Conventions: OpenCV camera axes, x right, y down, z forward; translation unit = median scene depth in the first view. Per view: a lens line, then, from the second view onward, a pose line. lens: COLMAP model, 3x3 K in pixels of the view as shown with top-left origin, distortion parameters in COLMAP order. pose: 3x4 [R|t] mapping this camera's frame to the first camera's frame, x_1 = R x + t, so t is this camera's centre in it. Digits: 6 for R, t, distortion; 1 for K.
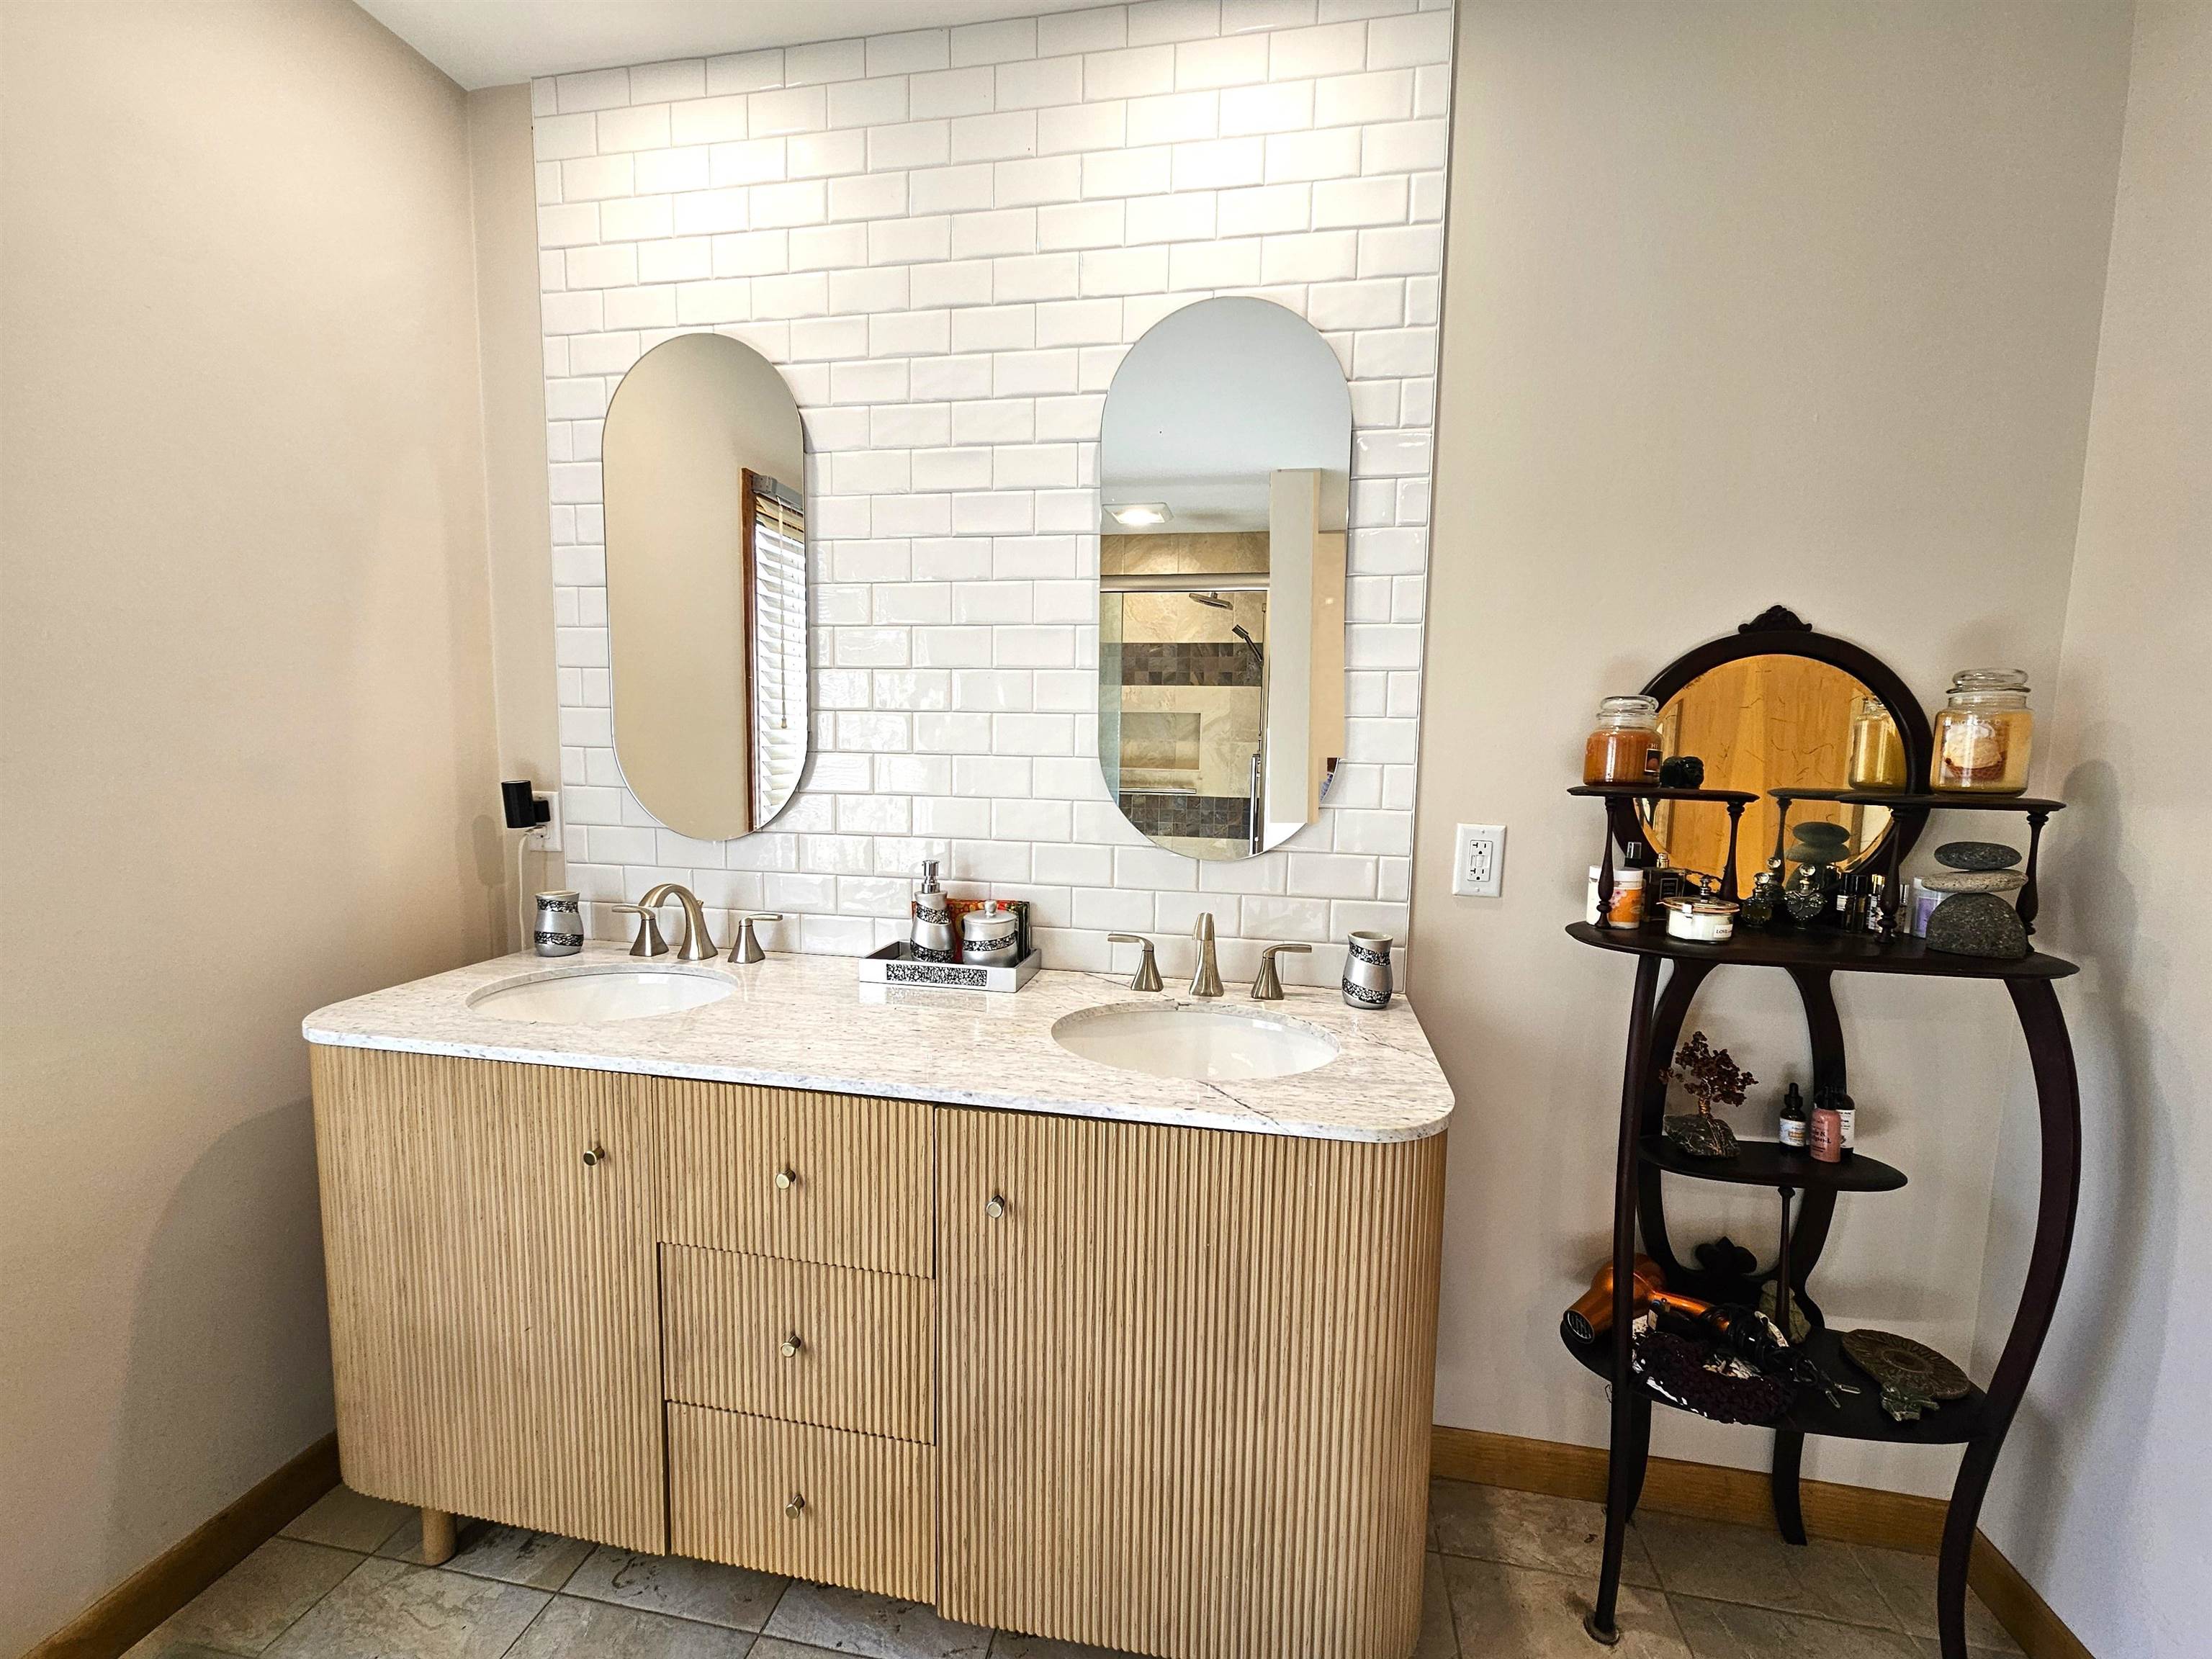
lens RADIAL K [[906.2, 0, 1121.6], [0, 906.2, 831.4], [0, 0, 1]] dist [-0.001235, 0.001935]
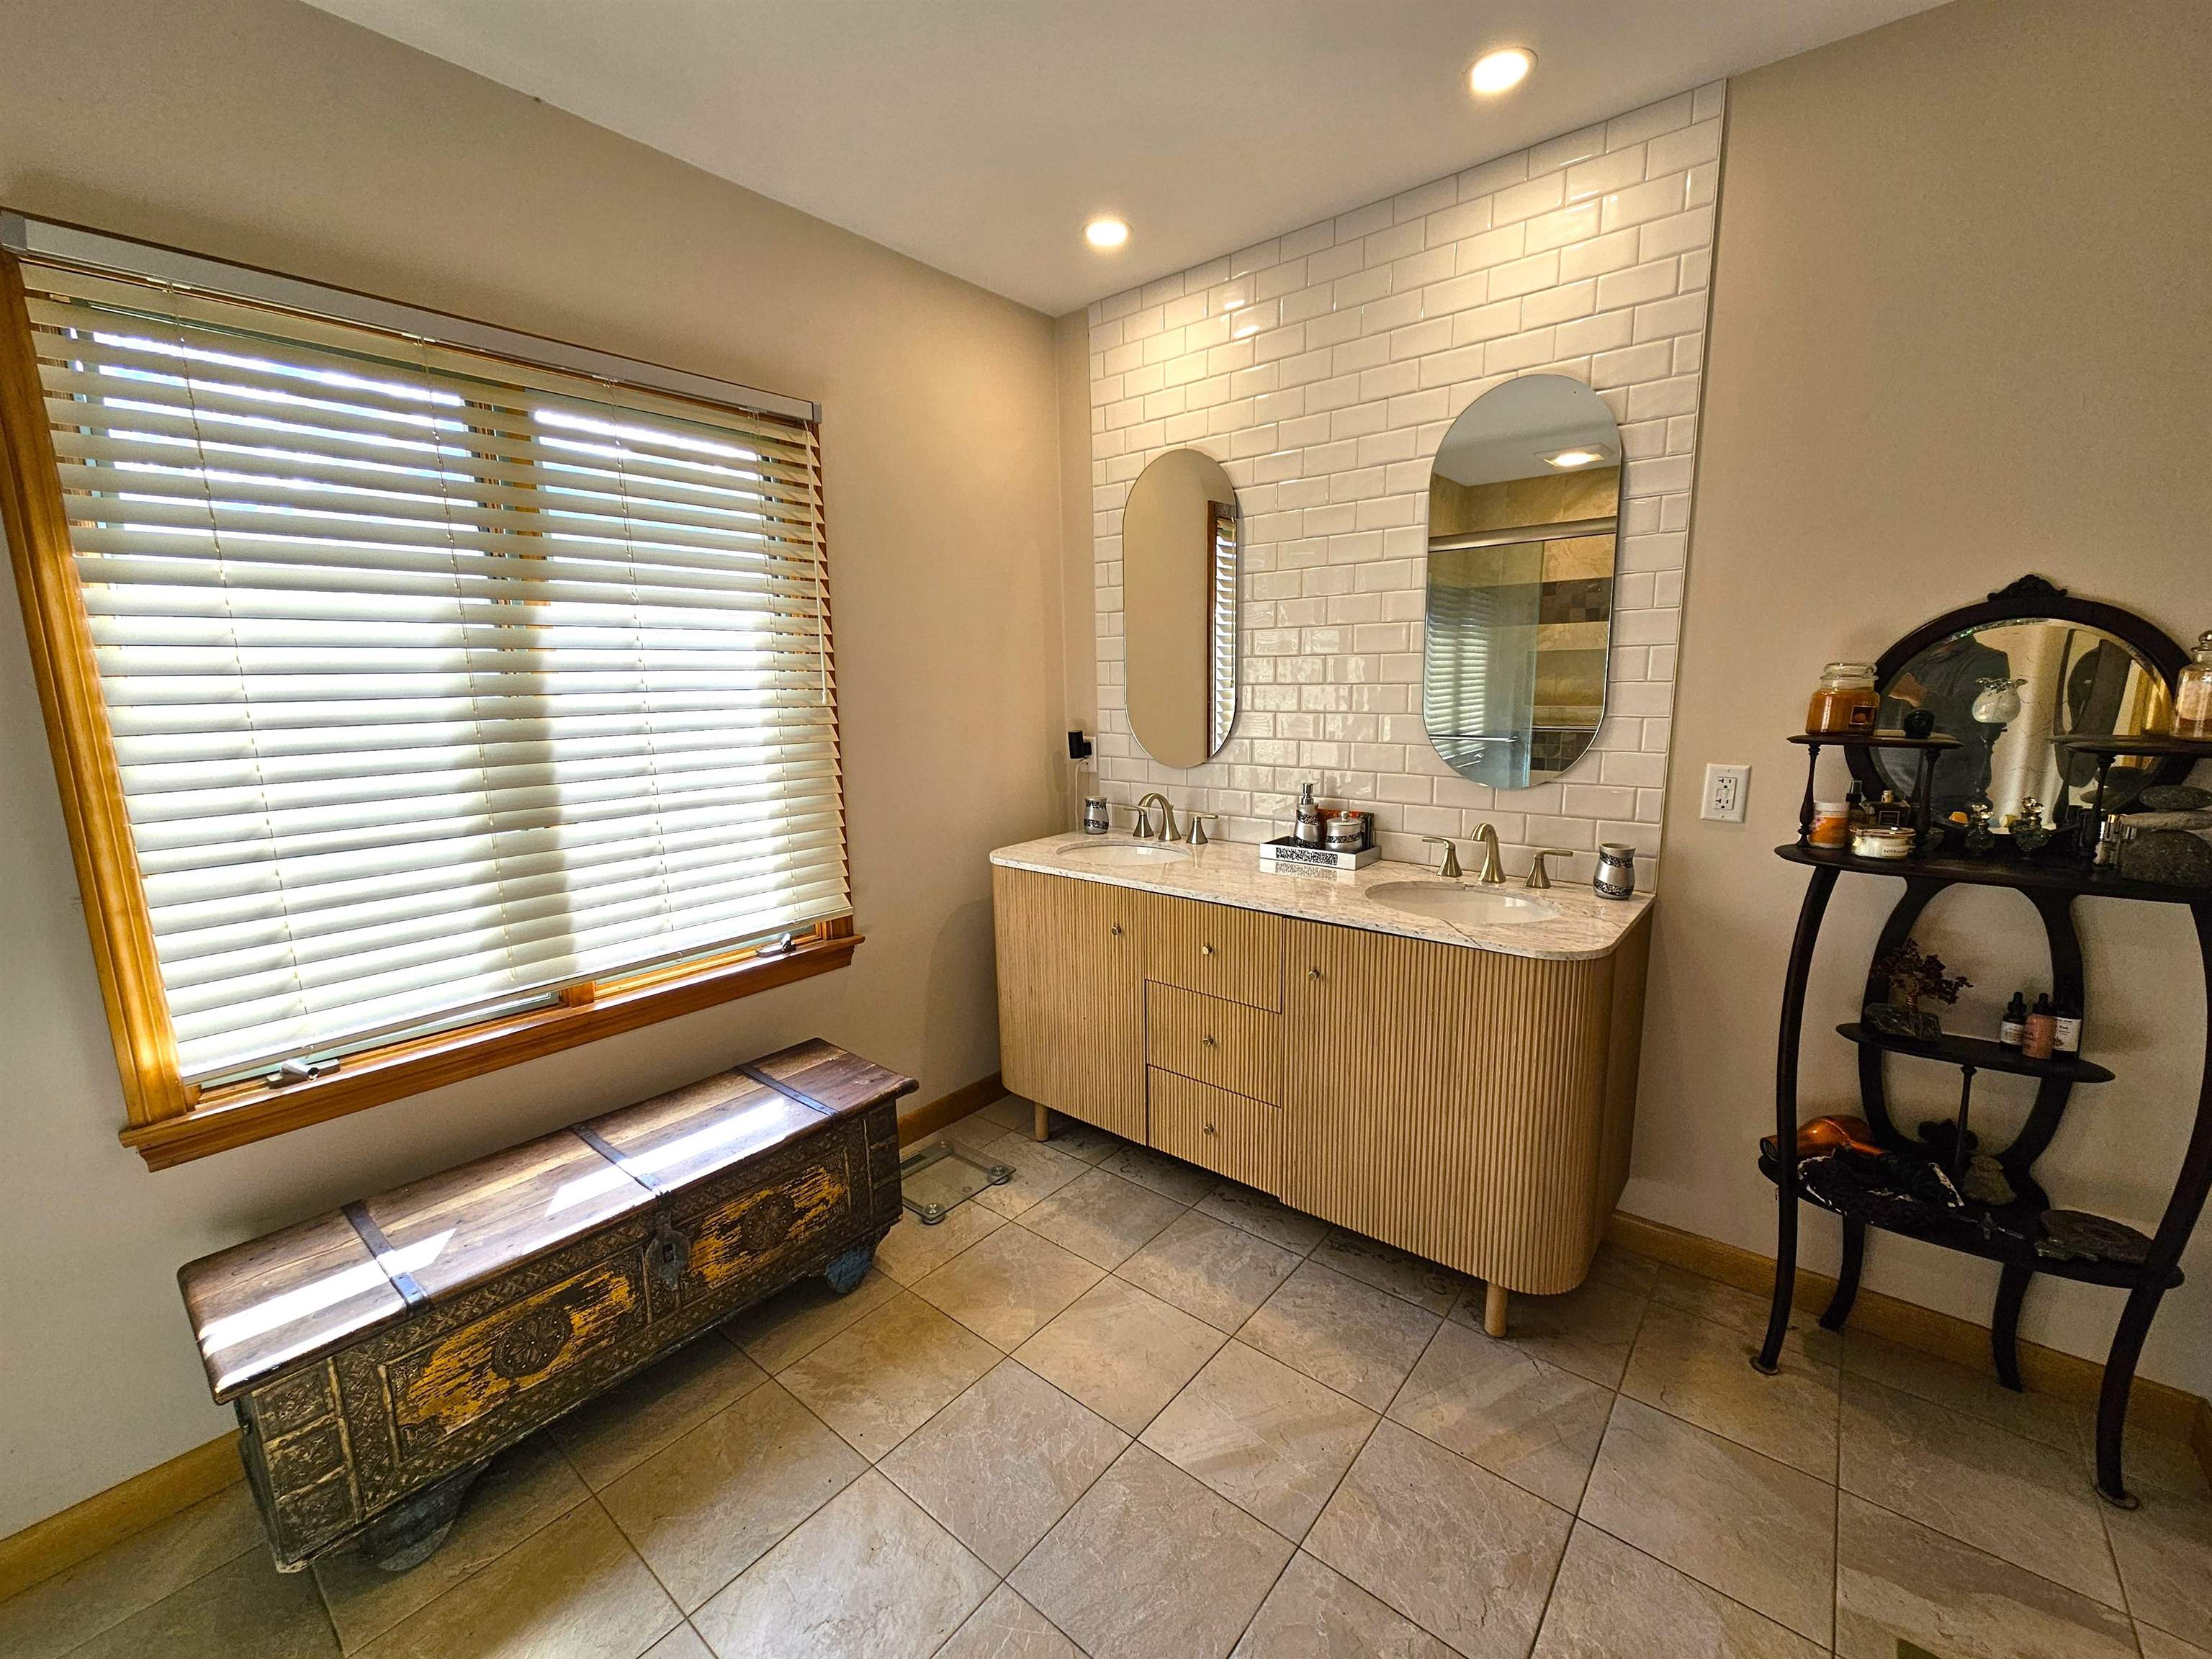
lens RADIAL K [[906.2, 0, 1115.9], [0, 906.2, 825.5], [0, 0, 1]] dist [-0.001235, 0.001935]
pose [[0.871997, 0.047237, -0.487227, 0.281098], [-0.014086, 0.997342, 0.071482, -0.001224], [0.489309, -0.055469, 0.870345, -0.541799]]
